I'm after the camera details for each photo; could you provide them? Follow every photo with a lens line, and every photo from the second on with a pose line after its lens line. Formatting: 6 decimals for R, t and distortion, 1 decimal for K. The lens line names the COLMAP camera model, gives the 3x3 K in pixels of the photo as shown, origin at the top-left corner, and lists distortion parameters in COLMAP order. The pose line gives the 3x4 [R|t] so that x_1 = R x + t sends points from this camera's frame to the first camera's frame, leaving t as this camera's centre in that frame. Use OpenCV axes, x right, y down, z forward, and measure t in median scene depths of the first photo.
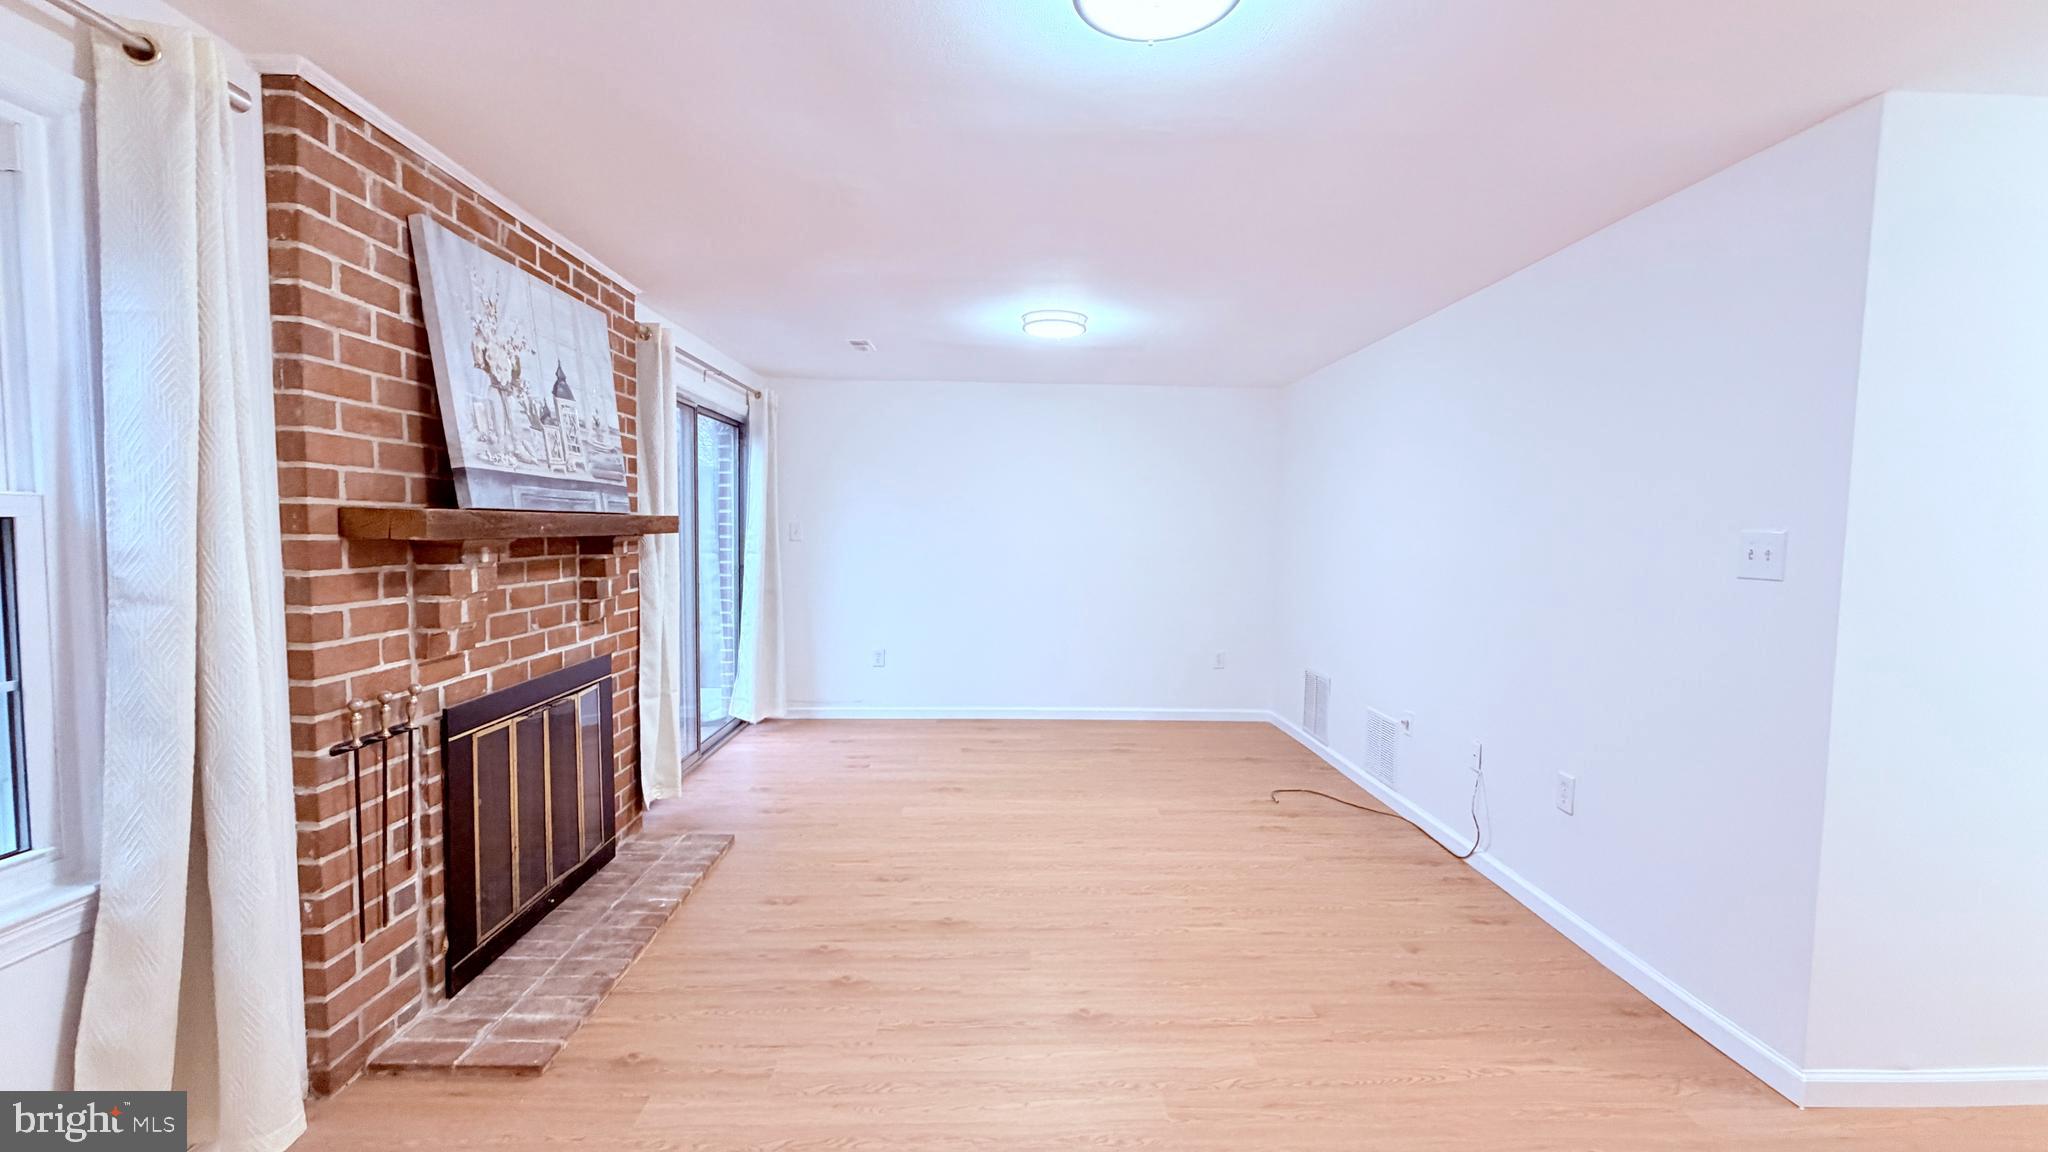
lens RADIAL K [[811.5, 0, 1025.5], [0, 811.5, 571.2], [0, 0, 1]] dist [0.000554, -0.000512]
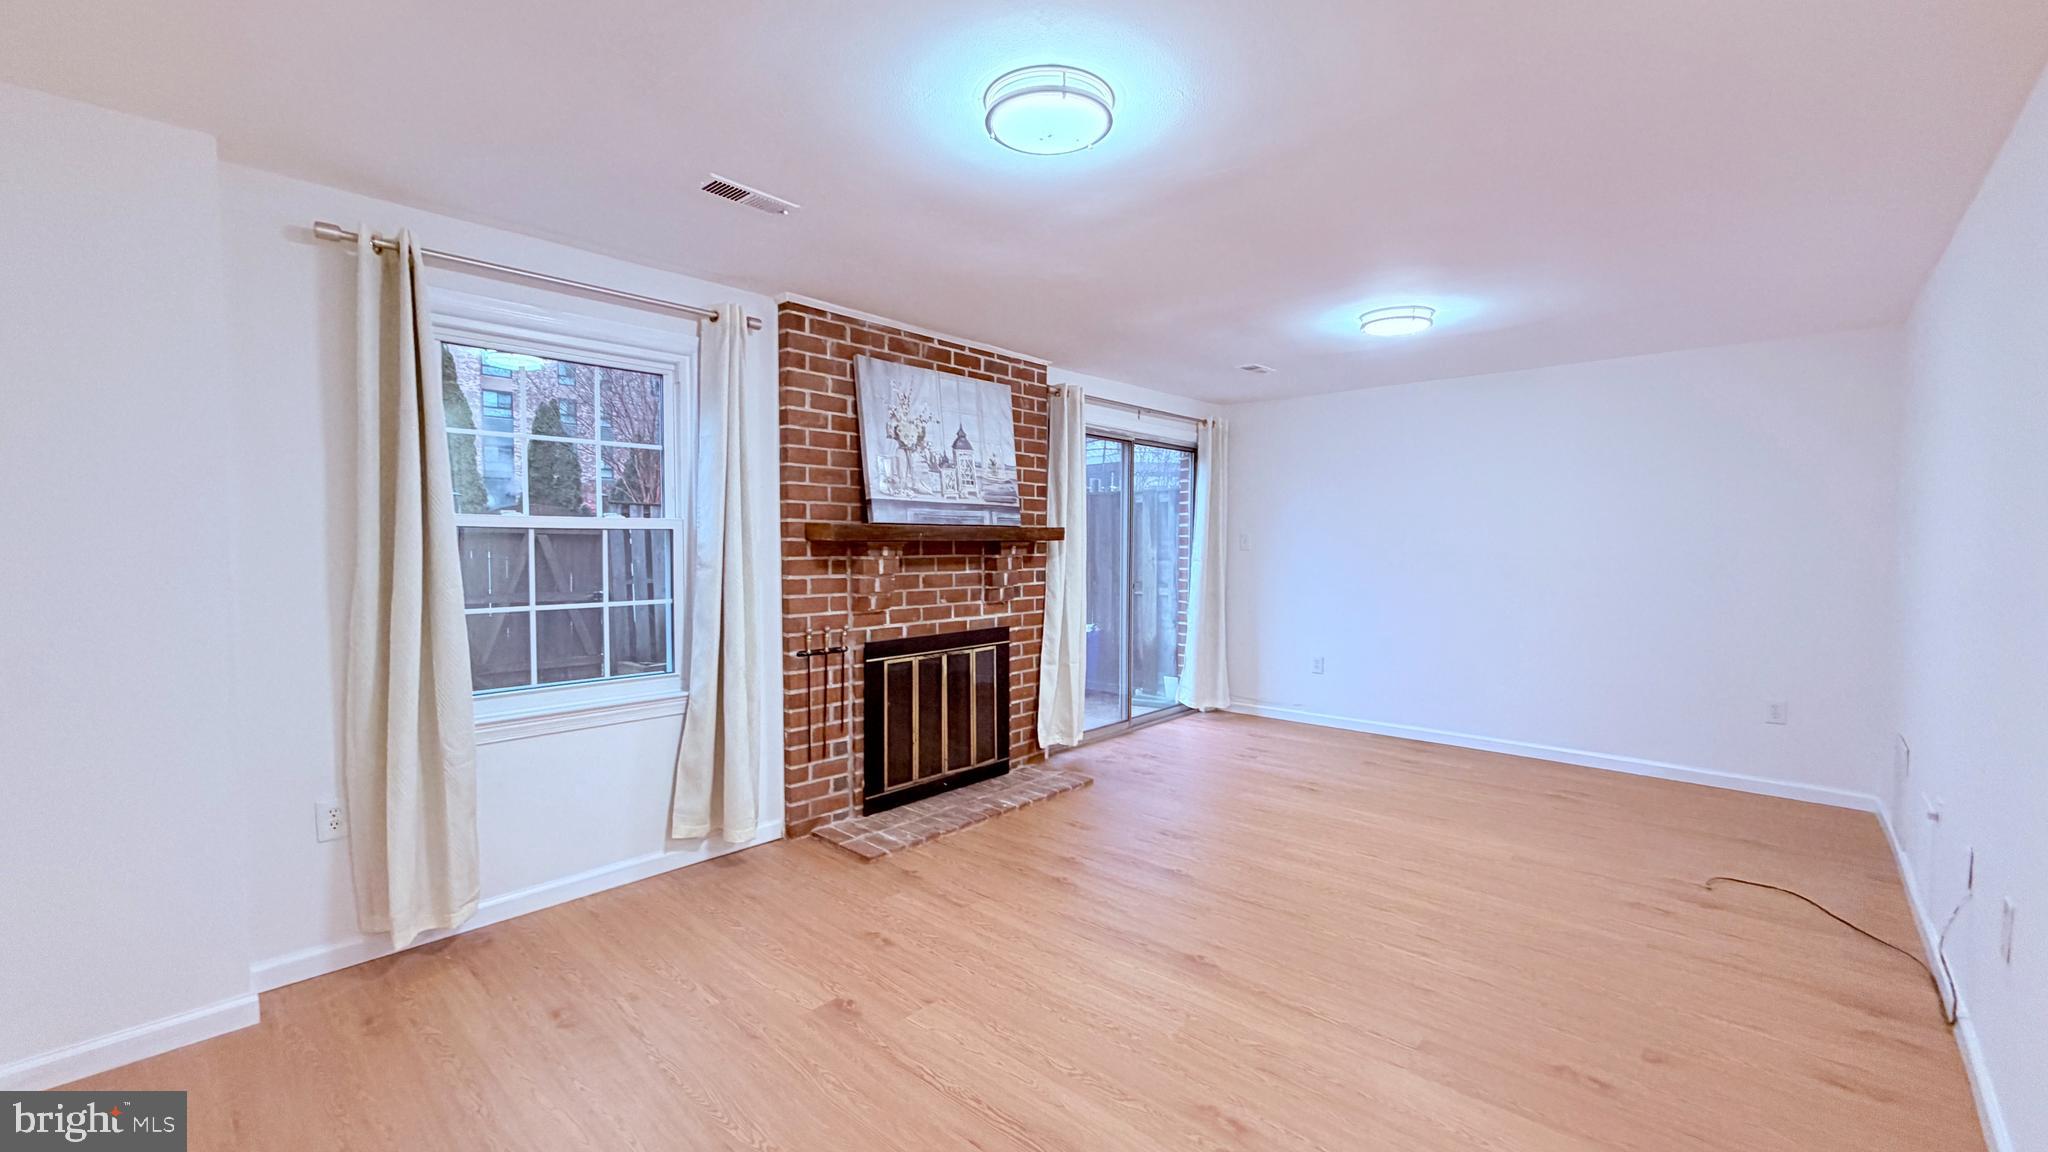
lens RADIAL K [[811.5, 0, 1018.8], [0, 811.5, 570.4], [0, 0, 1]] dist [0.000554, -0.000512]
pose [[0.715342, 0.011685, -0.698677, 0.675179], [-0.029235, 0.999485, -0.013217, 0.032769], [0.698163, 0.029880, 0.715315, 0.011482]]
